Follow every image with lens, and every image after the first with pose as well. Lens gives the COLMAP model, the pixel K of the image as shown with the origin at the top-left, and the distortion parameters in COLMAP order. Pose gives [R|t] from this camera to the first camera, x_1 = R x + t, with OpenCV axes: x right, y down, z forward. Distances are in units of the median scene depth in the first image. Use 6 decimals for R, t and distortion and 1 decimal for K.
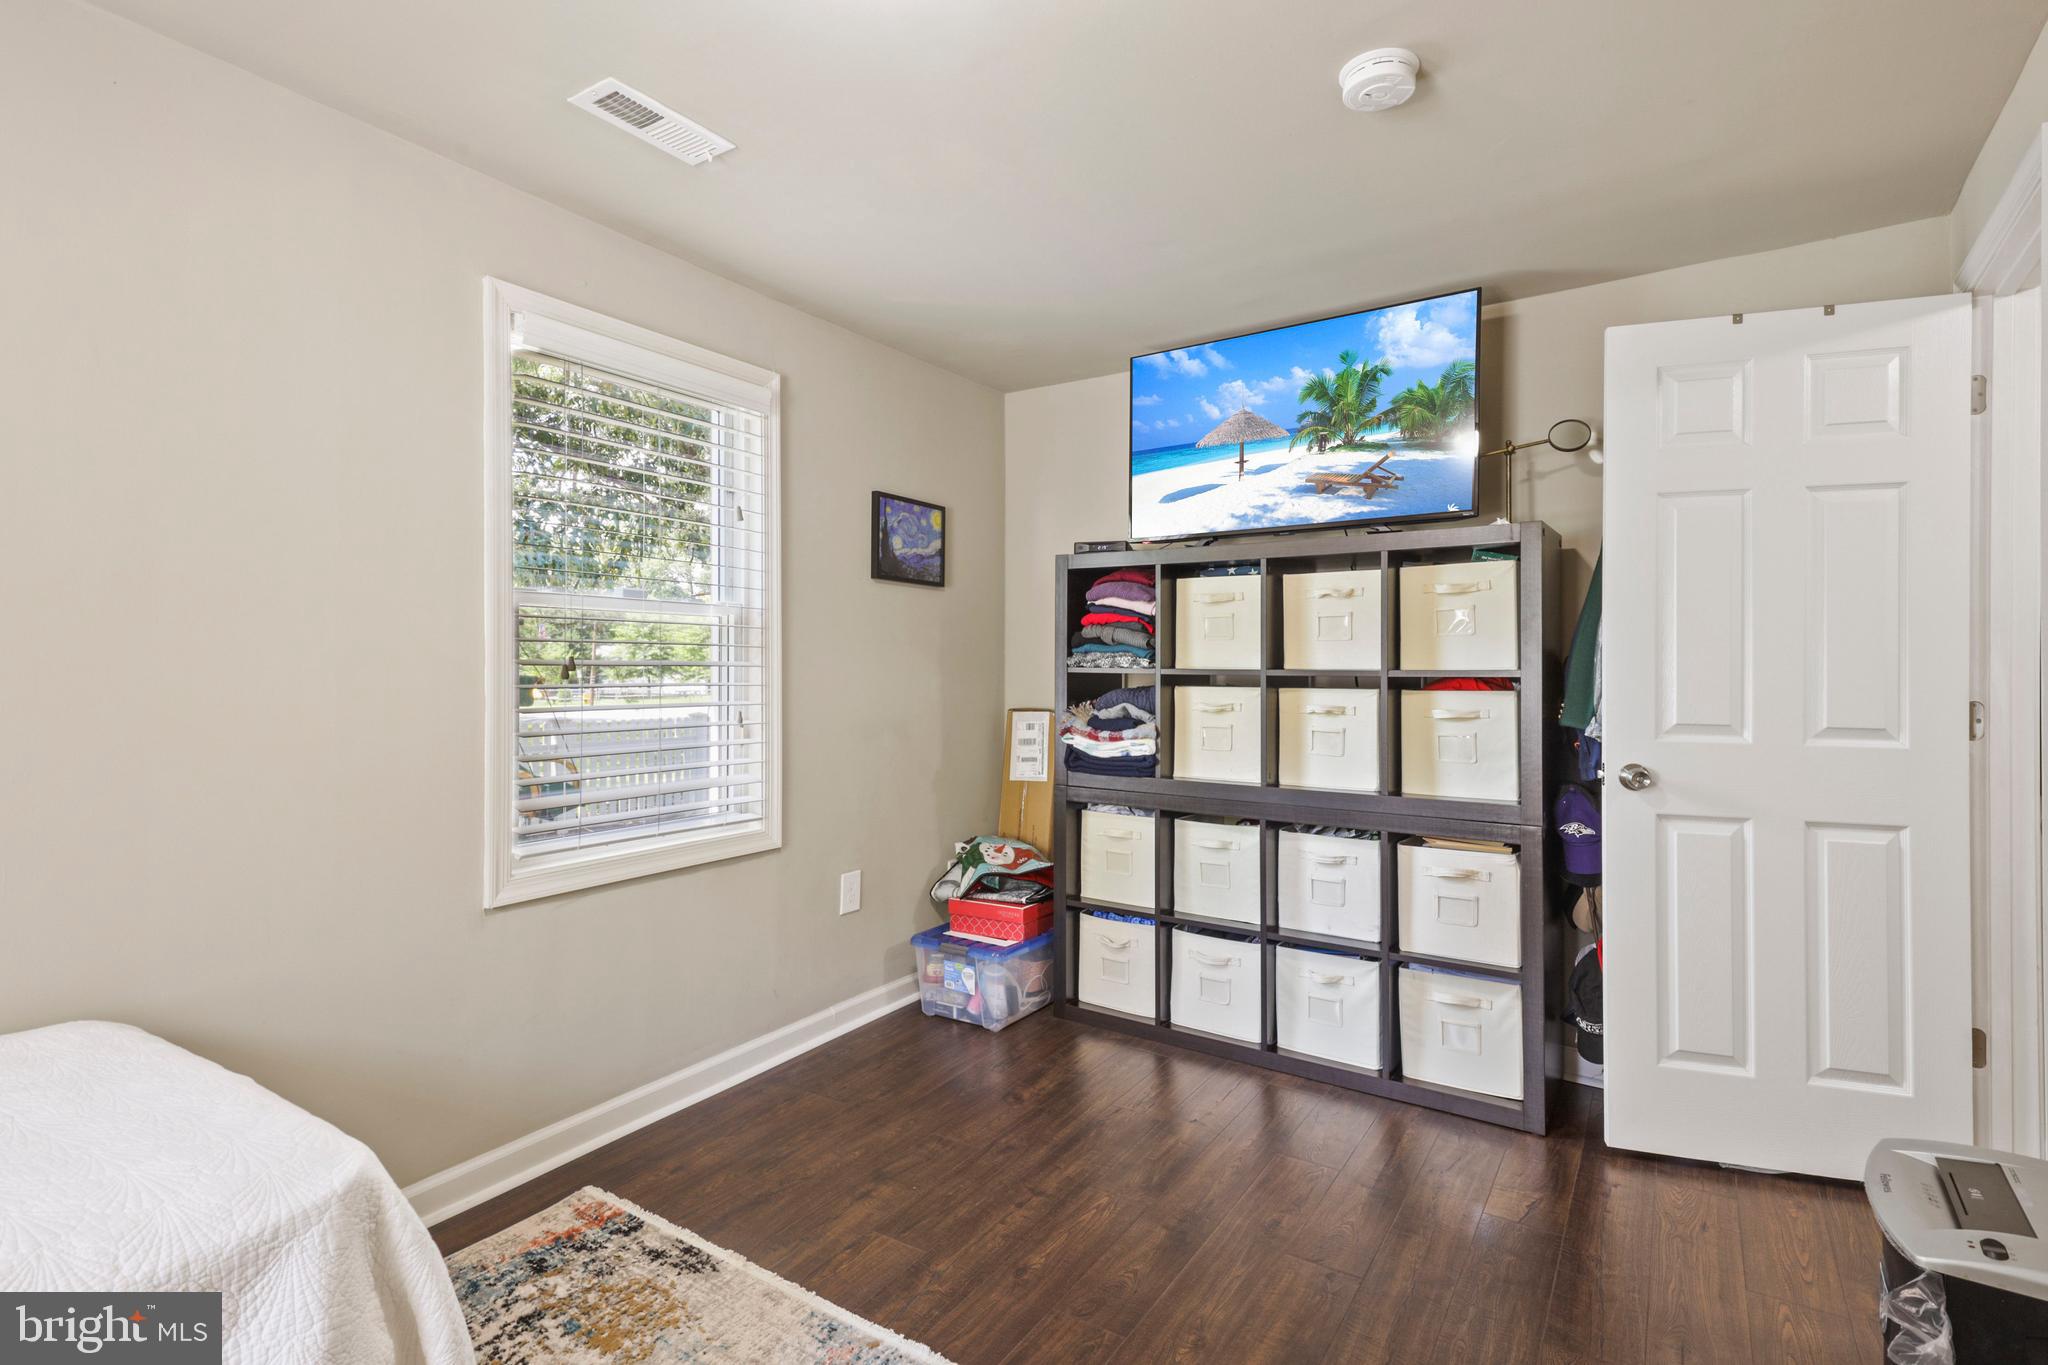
lens RADIAL K [[989.5, 0, 1026.8], [0, 989.5, 666.3], [0, 0, 1]] dist [0.001332, 0.000263]
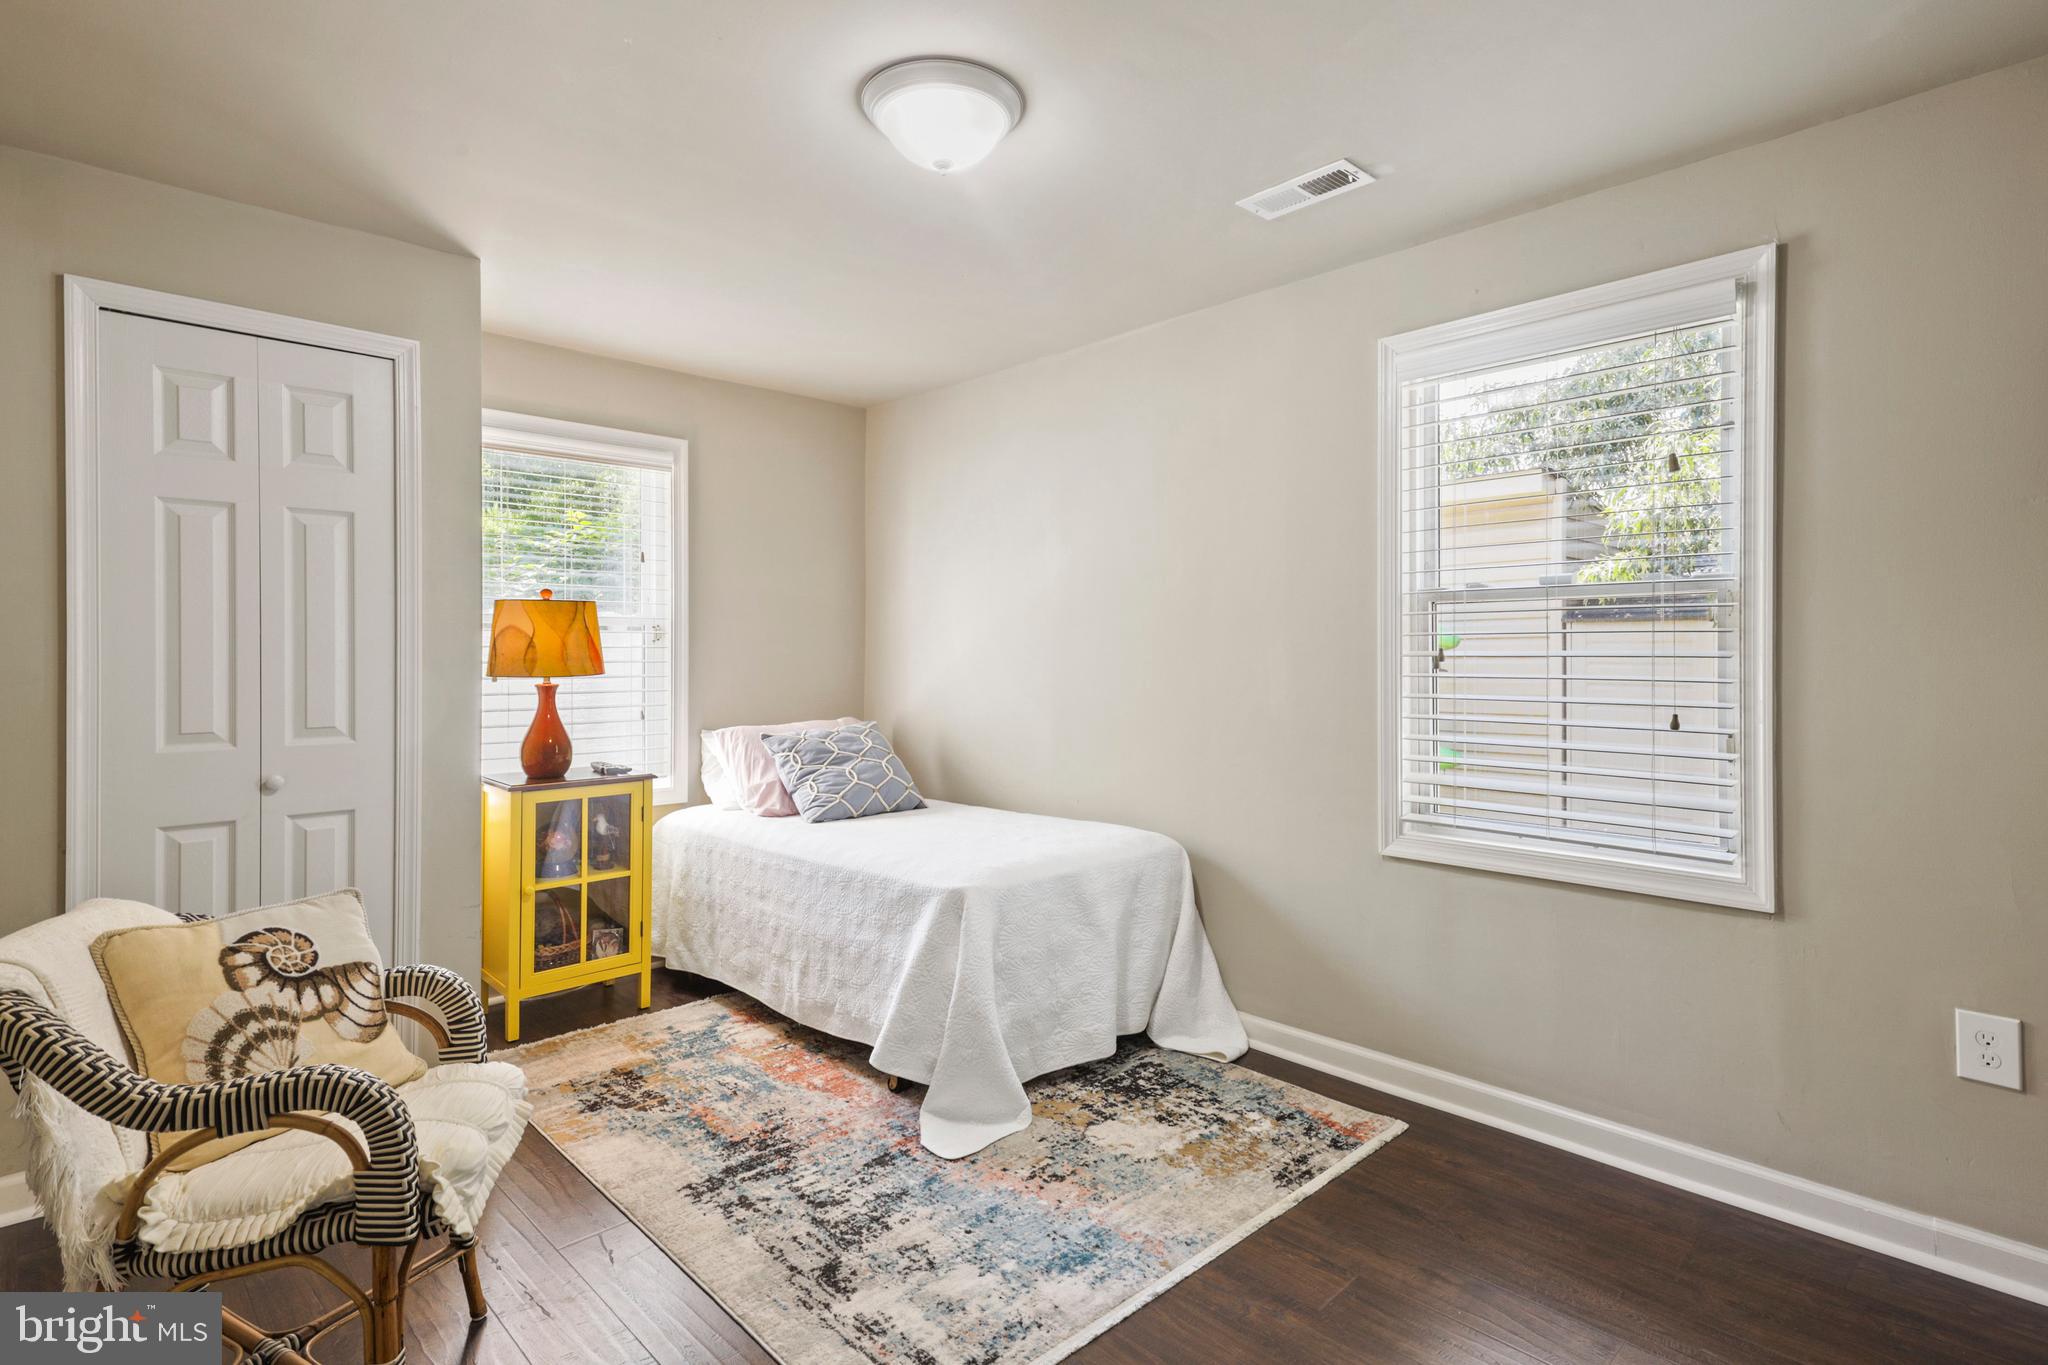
lens RADIAL K [[989.5, 0, 1026.8], [0, 989.5, 666.3], [0, 0, 1]] dist [0.001332, 0.000263]
pose [[-0.244488, 0.005108, -0.969639, 0.808941], [0.003560, 0.999984, 0.004370, 0.003001], [0.969646, -0.002383, -0.244502, 0.938311]]
